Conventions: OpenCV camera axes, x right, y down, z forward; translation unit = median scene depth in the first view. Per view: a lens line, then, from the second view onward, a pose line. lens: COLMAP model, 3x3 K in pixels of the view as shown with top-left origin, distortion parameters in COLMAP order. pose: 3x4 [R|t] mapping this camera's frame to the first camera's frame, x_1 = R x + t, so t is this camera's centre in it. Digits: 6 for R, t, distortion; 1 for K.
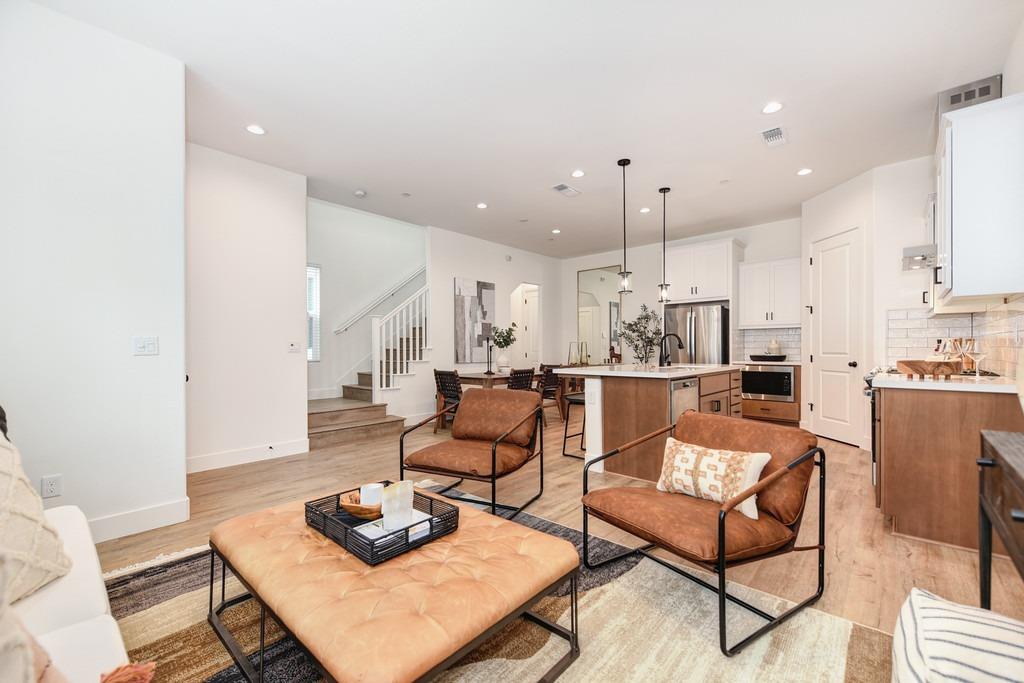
lens RADIAL K [[417.7, 0, 517.9], [0, 417.7, 348.4], [0, 0, 1]] dist [0.011351, -0.000141]
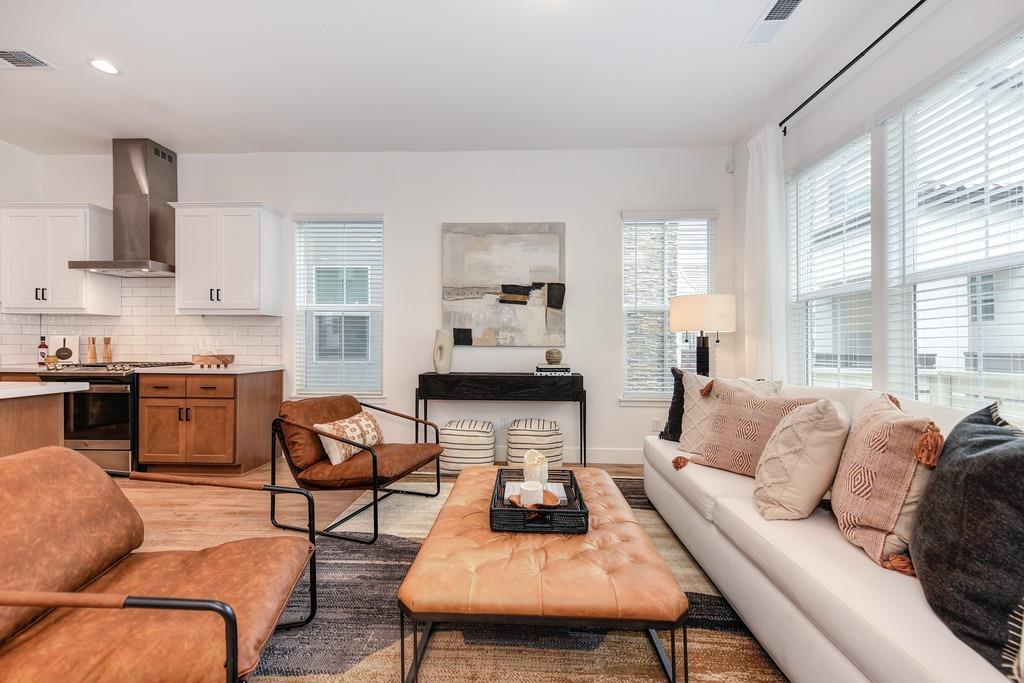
lens RADIAL K [[405.1, 0, 511.0], [0, 405.1, 345.3], [0, 0, 1]] dist [0.015546, -0.000519]
pose [[-0.633521, 0.002347, 0.773722, -0.306561], [-0.003391, 0.999977, -0.005809, 0.000773], [-0.773718, -0.006303, -0.633499, 0.474687]]
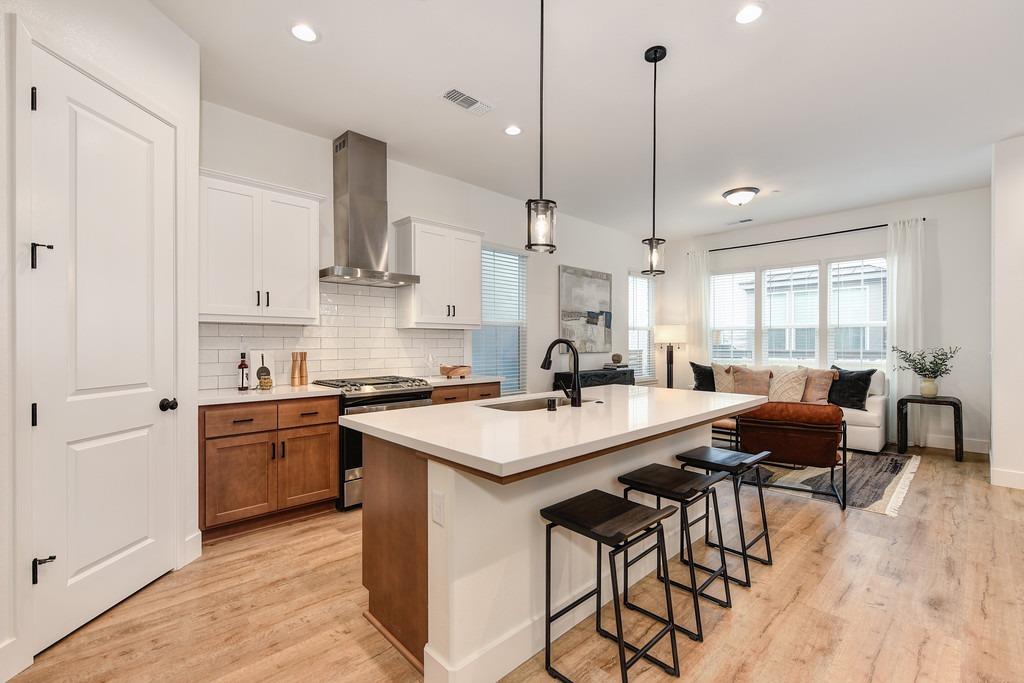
lens RADIAL K [[446.3, 0, 517.6], [0, 446.3, 343.0], [0, 0, 1]] dist [-0.000126, -0.000099]
pose [[-0.997794, 0.007061, 0.066007, 0.277189], [0.006903, 0.999973, -0.002622, -0.021803], [-0.066024, -0.002160, -0.997816, 1.119153]]
